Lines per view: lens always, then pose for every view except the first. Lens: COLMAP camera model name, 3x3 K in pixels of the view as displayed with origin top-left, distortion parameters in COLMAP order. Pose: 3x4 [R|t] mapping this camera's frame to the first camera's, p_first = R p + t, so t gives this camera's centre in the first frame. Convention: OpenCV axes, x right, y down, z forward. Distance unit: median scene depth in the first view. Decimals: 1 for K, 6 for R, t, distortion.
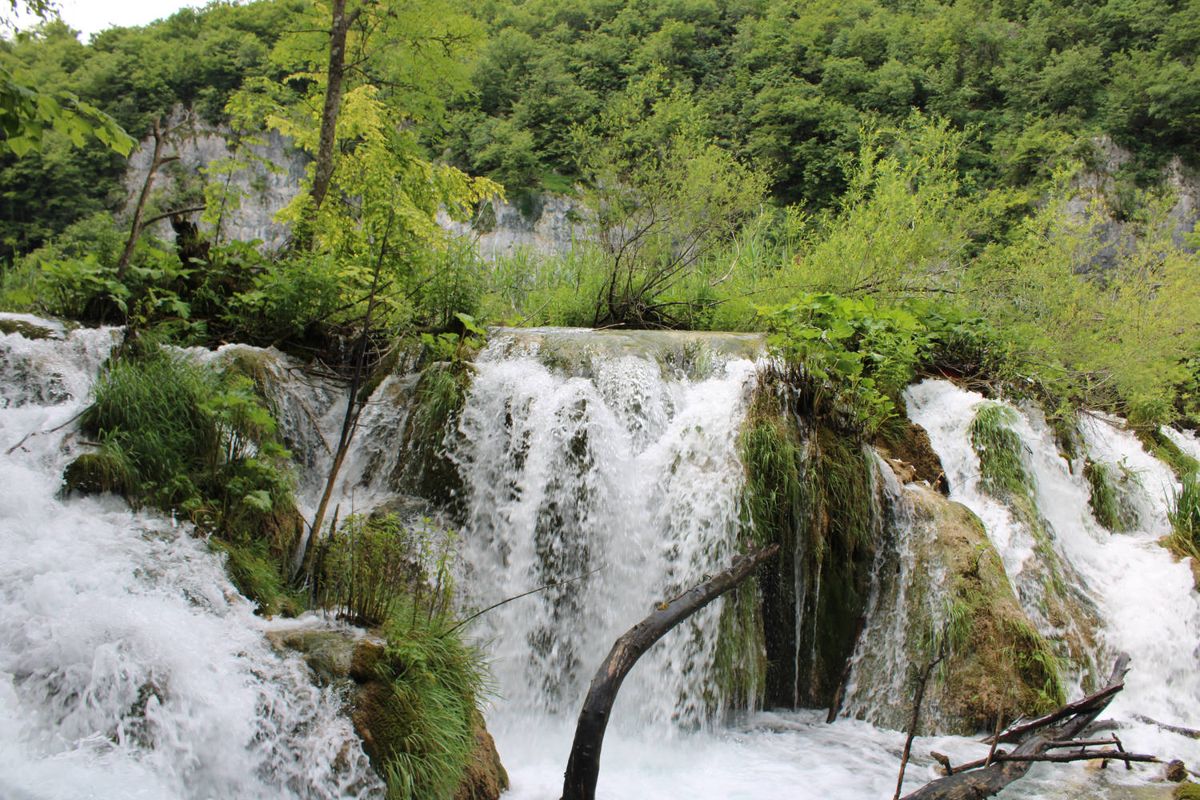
lens RADIAL K [[999.5, 0, 617.1], [0, 999.5, 412.3], [0, 0, 1]] dist [-0.162231, 0.141883]
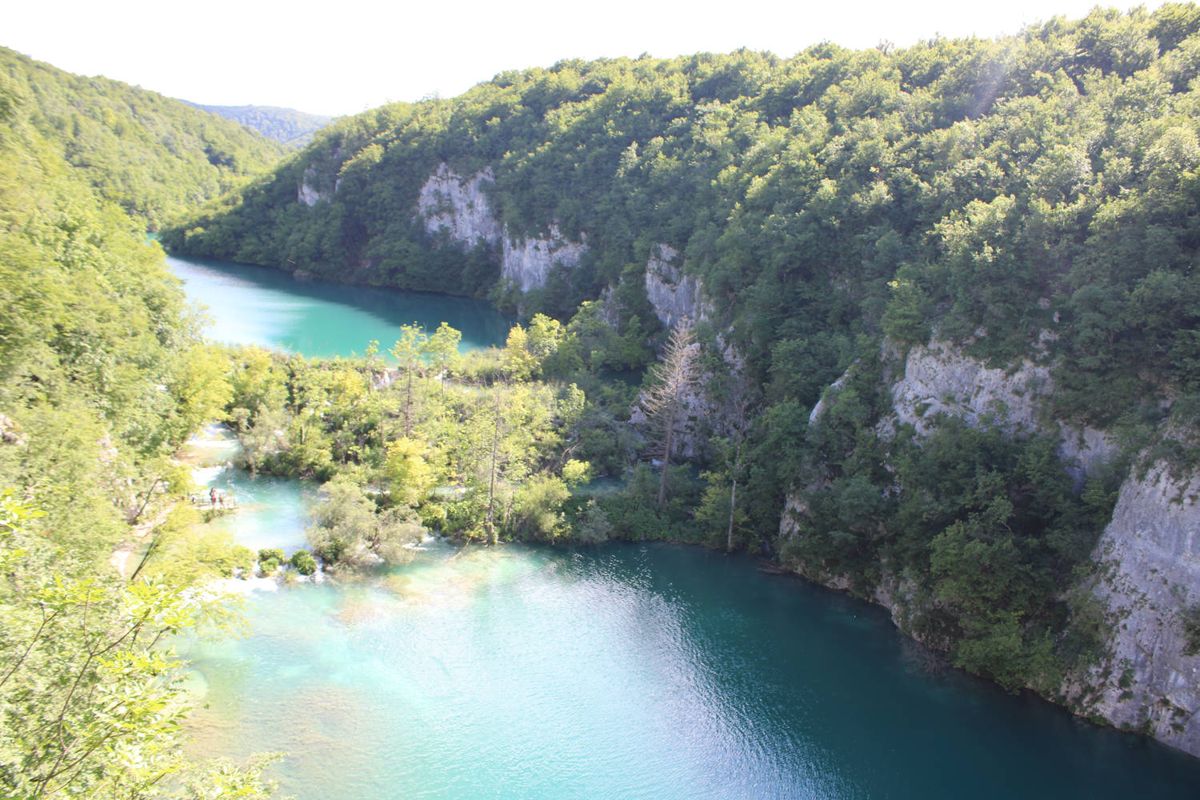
lens RADIAL K [[999.5, 0, 603.4], [0, 999.5, 403.2], [0, 0, 1]] dist [-0.162231, 0.141883]
pose [[0.832786, 0.157150, -0.530821, 1.273050], [-0.082606, 0.983403, 0.161541, -0.220101], [0.547397, -0.090680, 0.831946, -0.769192]]
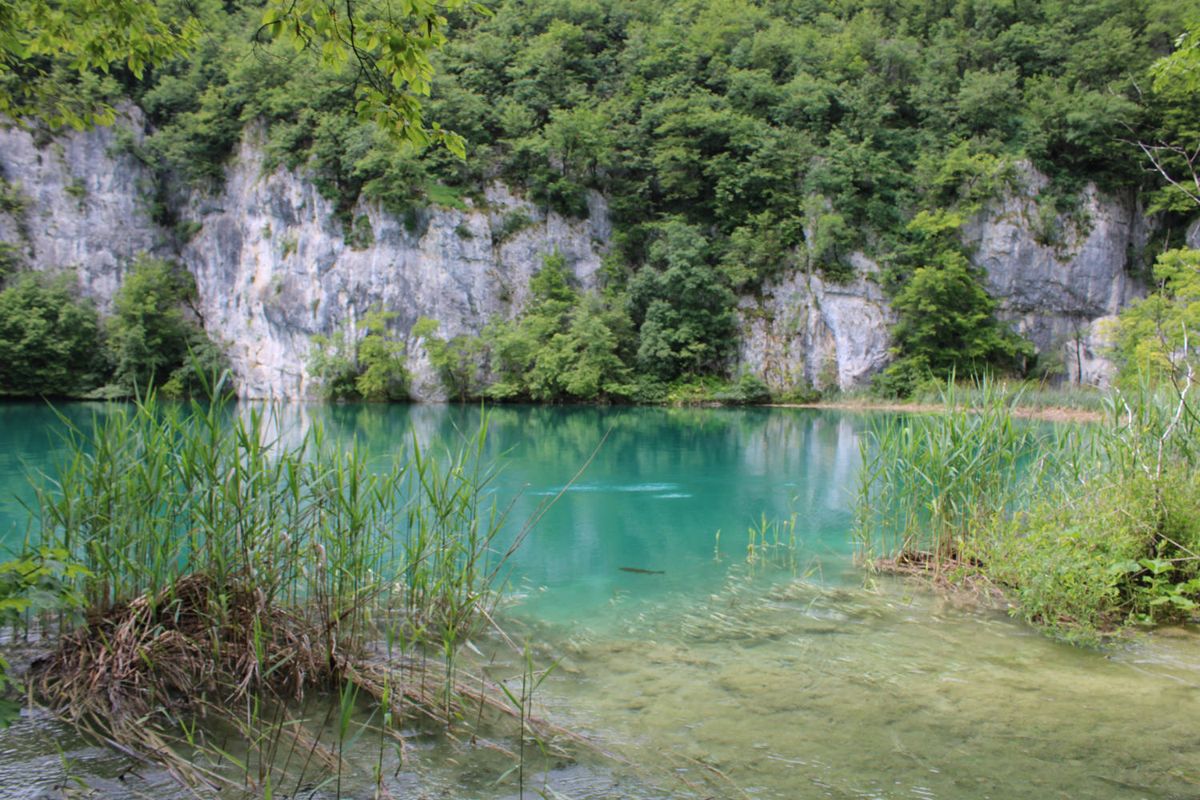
lens RADIAL K [[996.8, 0, 613.7], [0, 996.8, 408.4], [0, 0, 1]] dist [-0.160641, 0.135221]
pose [[0.977675, -0.024632, 0.208675, -0.099658], [0.025899, 0.999659, -0.003343, -0.028387], [-0.208522, 0.008673, 0.977979, 0.084066]]
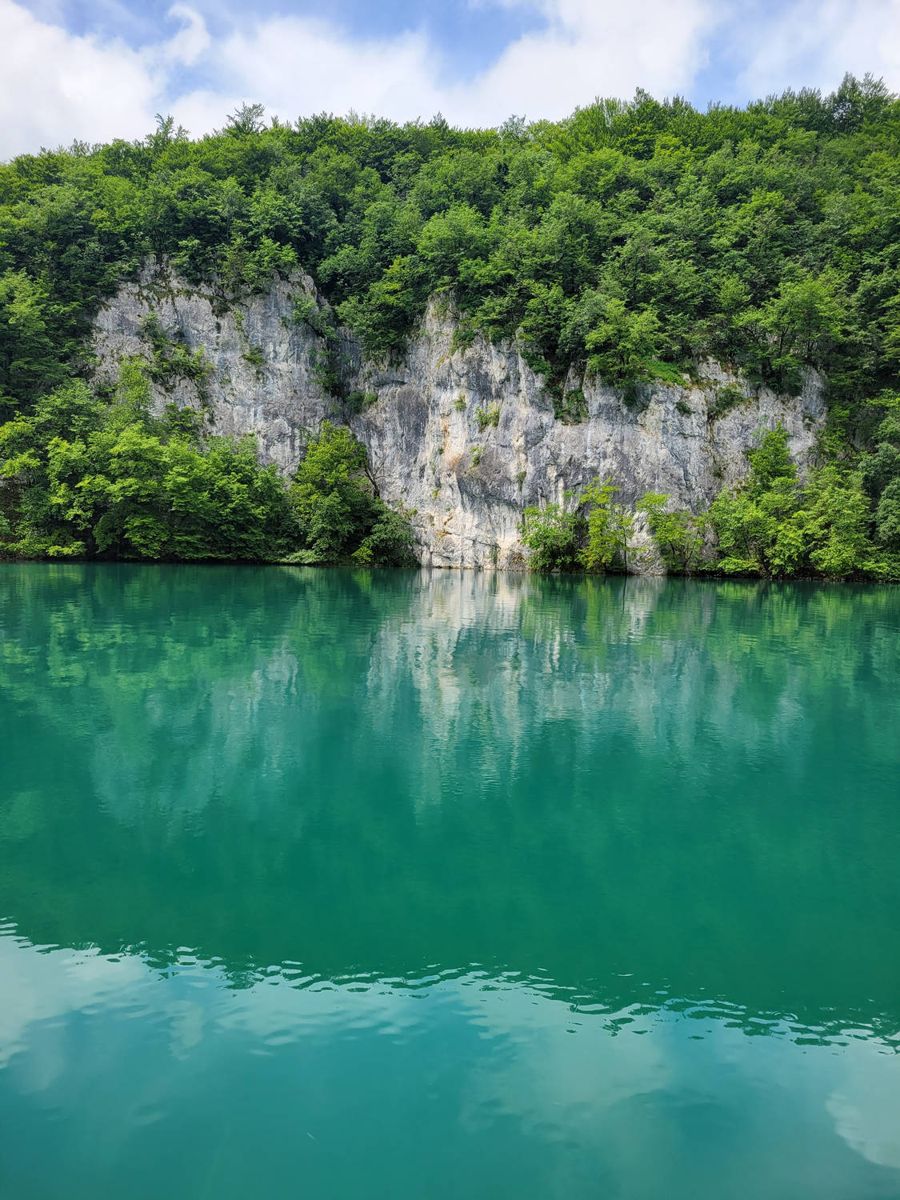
lens RADIAL K [[889.9, 0, 453.1], [0, 889.9, 598.5], [0, 0, 1]] dist [0.067340, -0.042302]
pose [[0.990985, -0.005755, 0.133848, -0.359899], [0.002709, 0.999733, 0.022932, -0.038626], [-0.133944, -0.022362, 0.990737, 0.192294]]
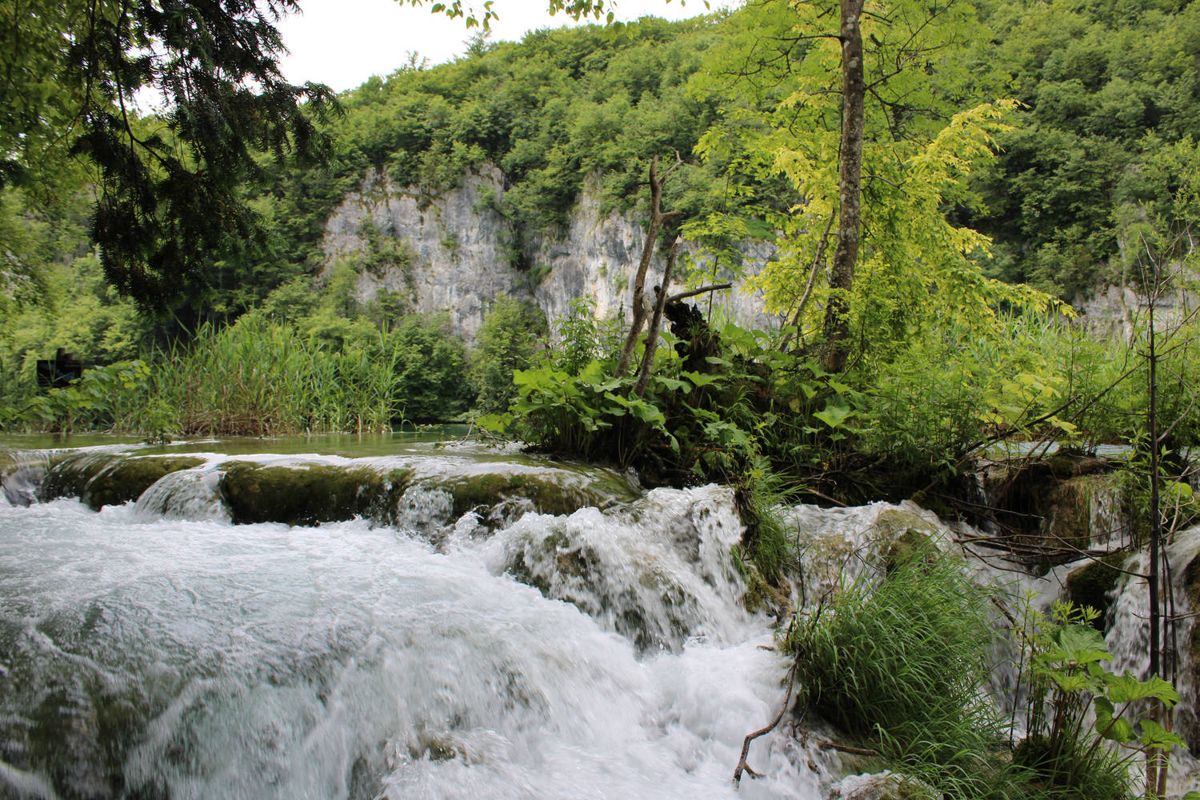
lens RADIAL K [[999.5, 0, 616.3], [0, 999.5, 415.2], [0, 0, 1]] dist [-0.162231, 0.141883]
pose [[0.986169, -0.023717, -0.164038, -0.040425], [0.016734, 0.998899, -0.043821, -0.009207], [0.164896, 0.040470, 0.985480, 0.030437]]
